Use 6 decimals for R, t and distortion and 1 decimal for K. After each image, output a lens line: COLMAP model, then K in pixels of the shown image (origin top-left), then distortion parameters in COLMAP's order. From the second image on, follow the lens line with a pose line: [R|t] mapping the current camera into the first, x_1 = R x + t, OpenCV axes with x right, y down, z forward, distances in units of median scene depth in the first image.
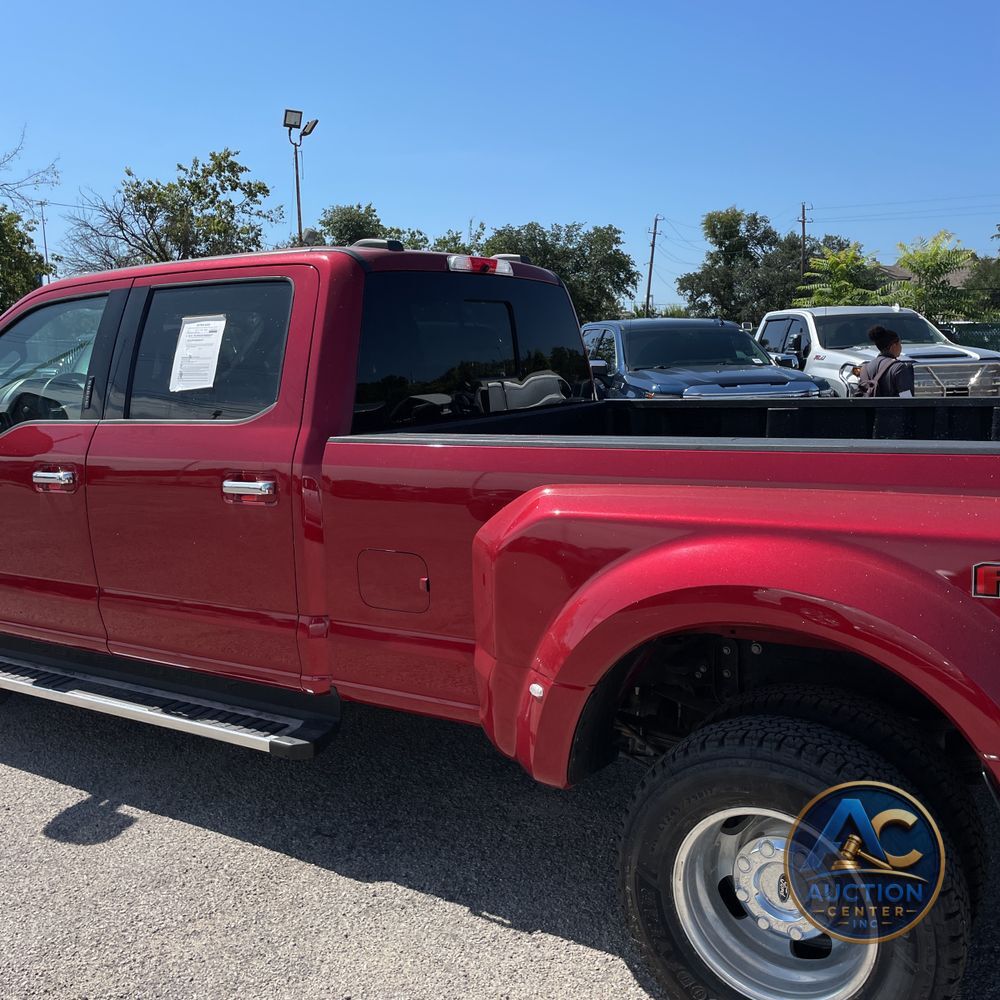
lens RADIAL K [[1009.8, 0, 510.8], [0, 1009.8, 503.5], [0, 0, 1]] dist [0.089075, -0.102678]
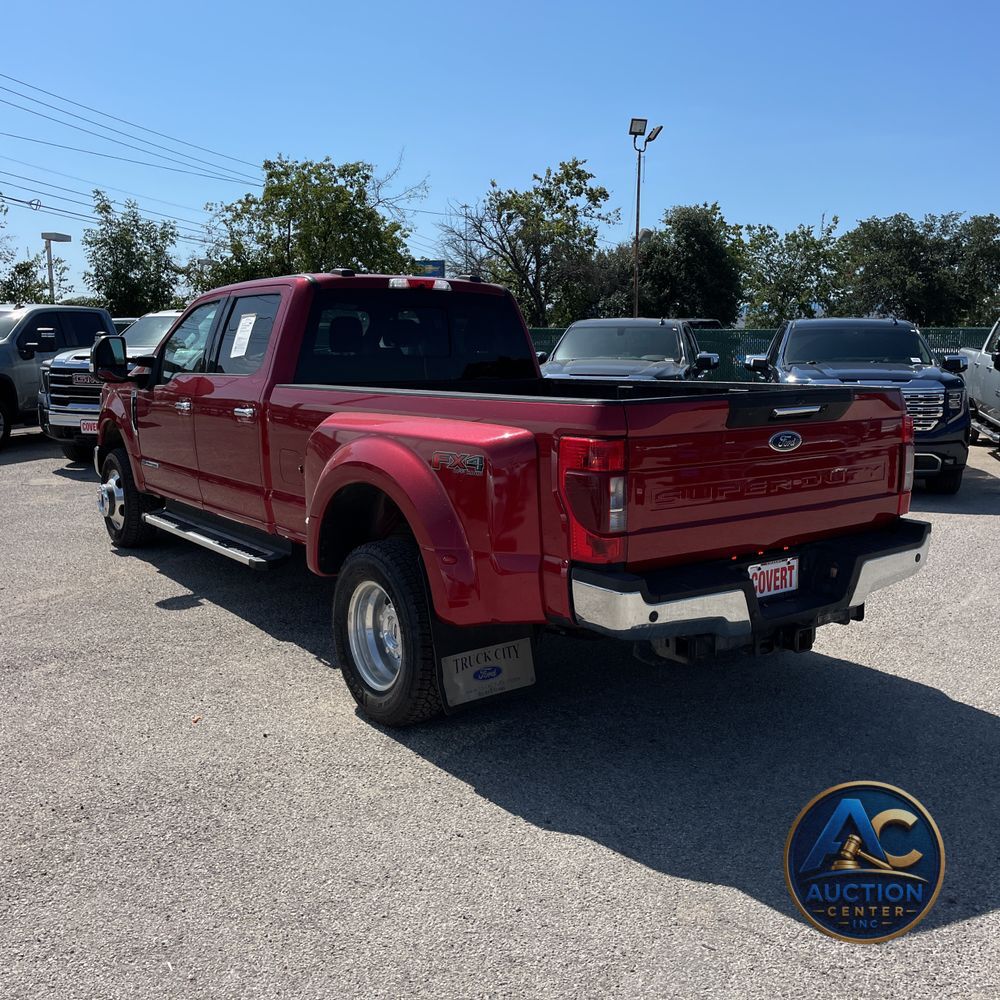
lens RADIAL K [[992.1, 0, 513.3], [0, 992.1, 510.7], [0, 0, 1]] dist [0.118953, -0.169715]
pose [[0.931552, 0.086385, -0.353198, 0.076312], [-0.080589, 0.996262, 0.031112, 0.005938], [0.354566, -0.000519, 0.935031, -0.043155]]
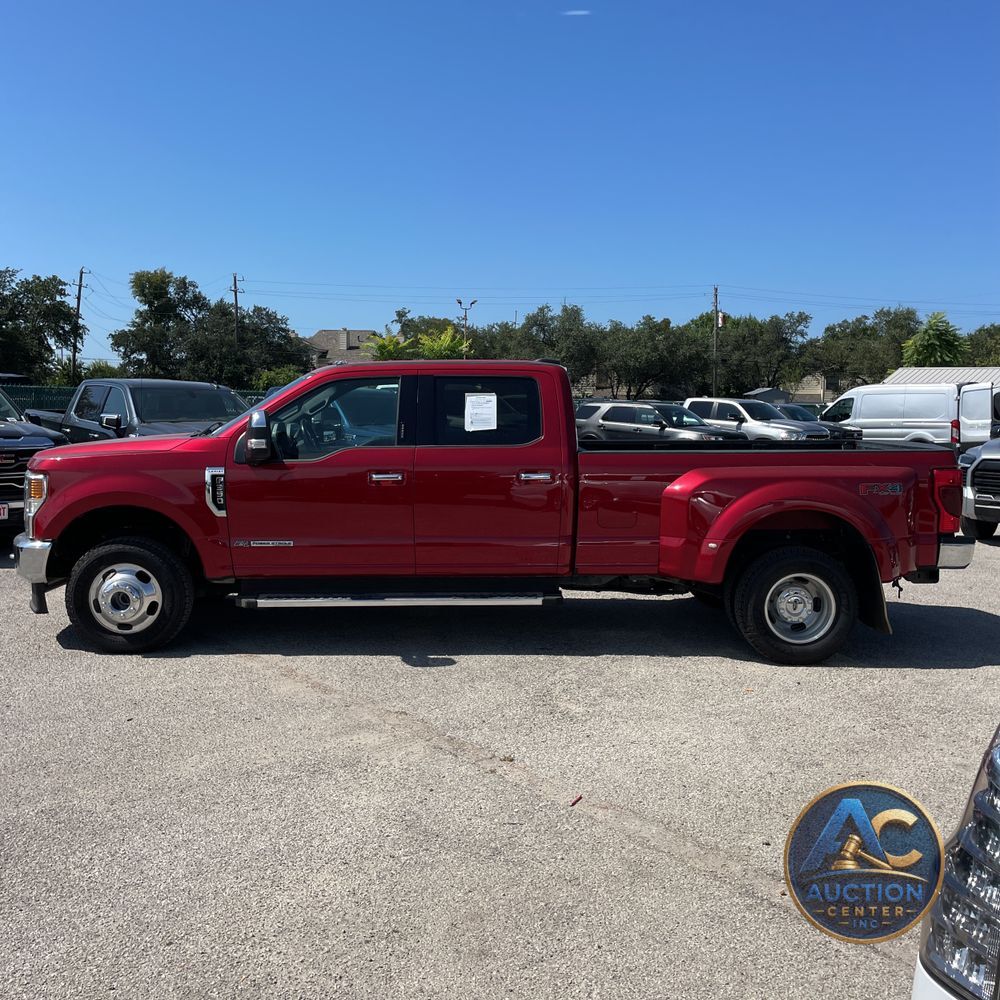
lens RADIAL K [[1009.8, 0, 510.8], [0, 1009.8, 503.5], [0, 0, 1]] dist [0.089075, -0.102678]
pose [[0.838026, -0.019458, 0.545284, -0.136662], [0.051509, 0.997722, -0.043558, 0.012191], [-0.543194, 0.064590, 0.837119, -0.068092]]
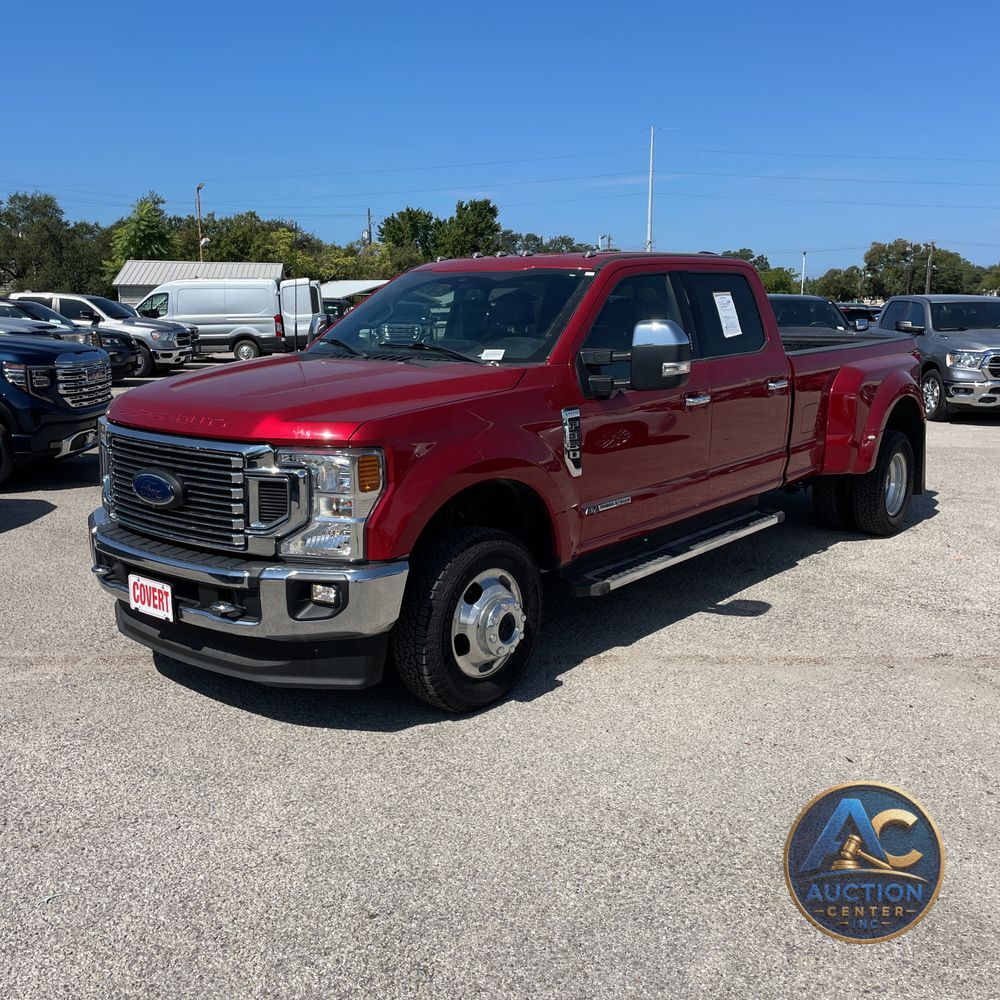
lens RADIAL K [[992.1, 0, 513.3], [0, 992.1, 510.7], [0, 0, 1]] dist [0.118953, -0.169715]
pose [[0.140054, -0.179952, 0.973654, -0.210725], [0.152880, 0.975484, 0.158299, -0.015190], [-0.978270, 0.126682, 0.164132, 0.115220]]
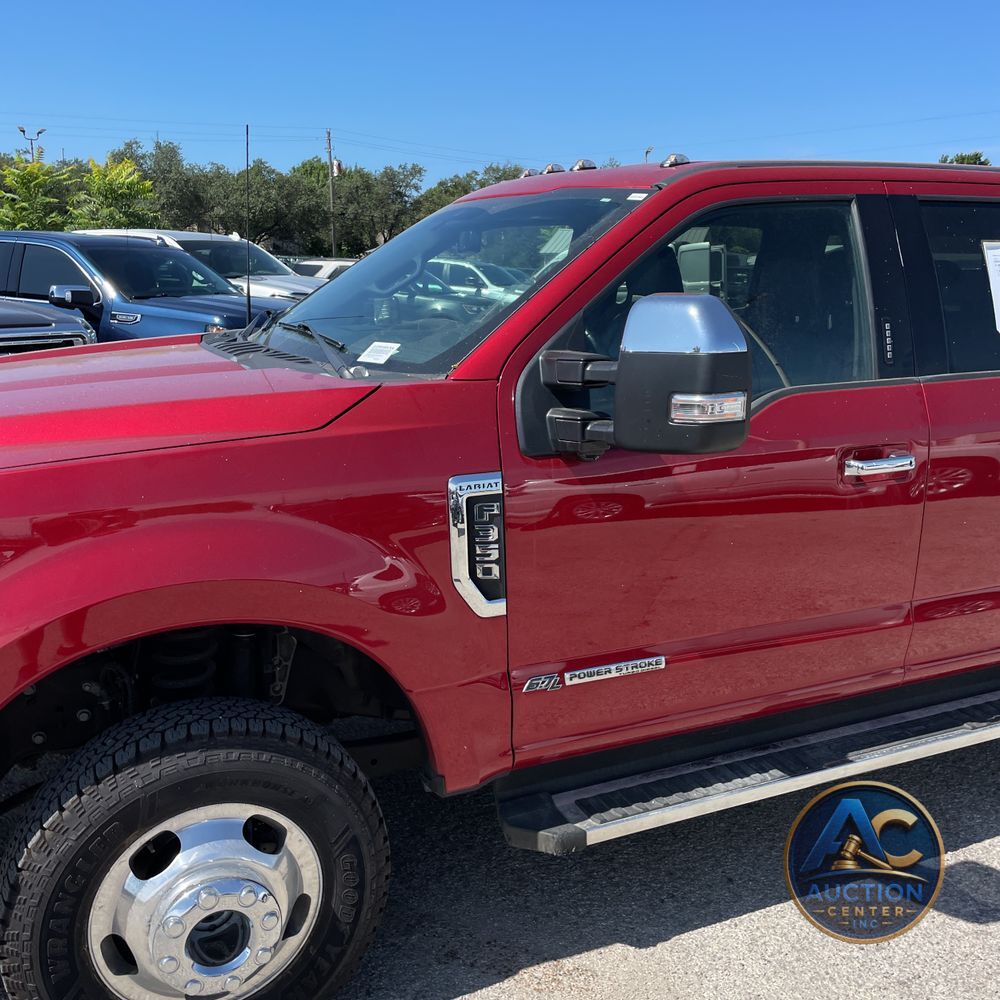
lens RADIAL K [[1009.8, 0, 510.8], [0, 1009.8, 503.5], [0, 0, 1]] dist [0.089075, -0.102678]
pose [[0.552088, -0.158679, 0.818548, -0.128455], [0.101951, 0.987205, 0.122610, -0.012184], [-0.827529, 0.015760, 0.561201, 0.090126]]
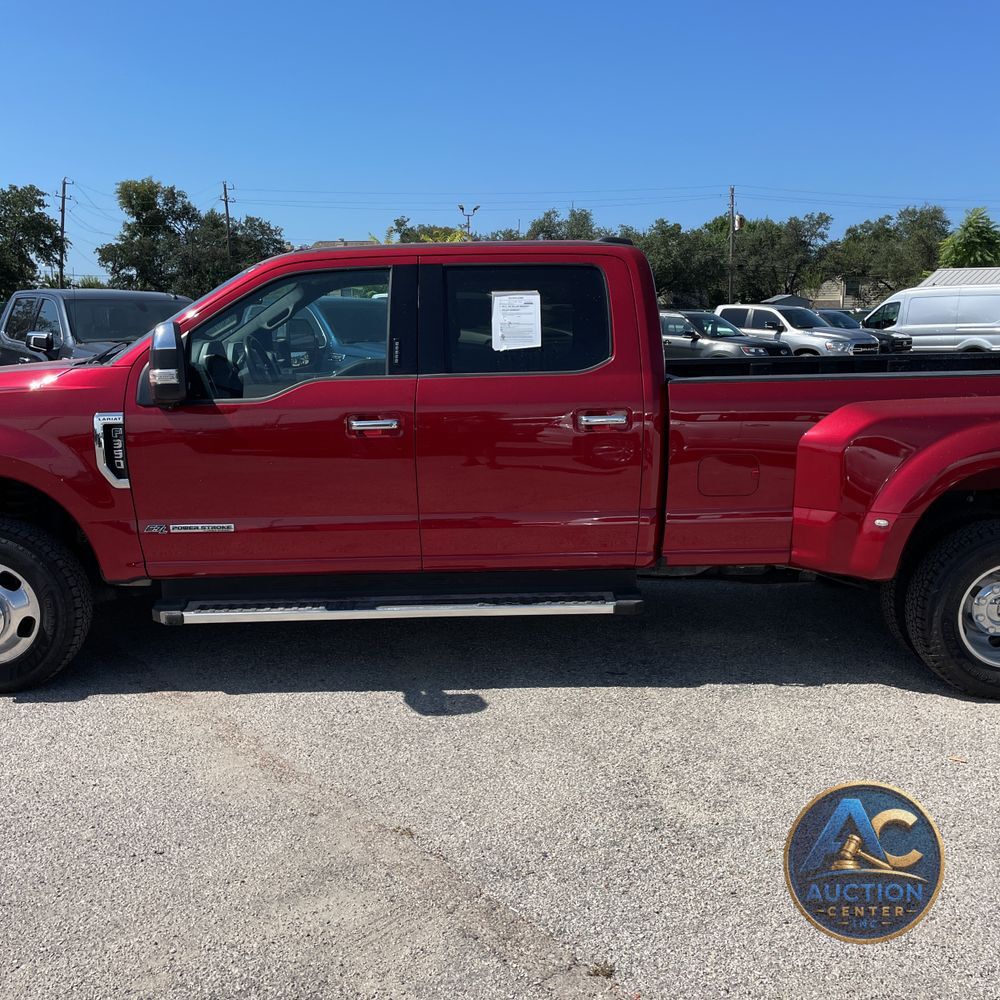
lens RADIAL K [[1009.8, 0, 510.8], [0, 1009.8, 503.5], [0, 0, 1]] dist [0.089075, -0.102678]
pose [[0.840370, -0.077551, 0.536436, -0.104235], [0.066707, 0.996985, 0.039630, 0.003281], [-0.537892, 0.002480, 0.843010, -0.007389]]
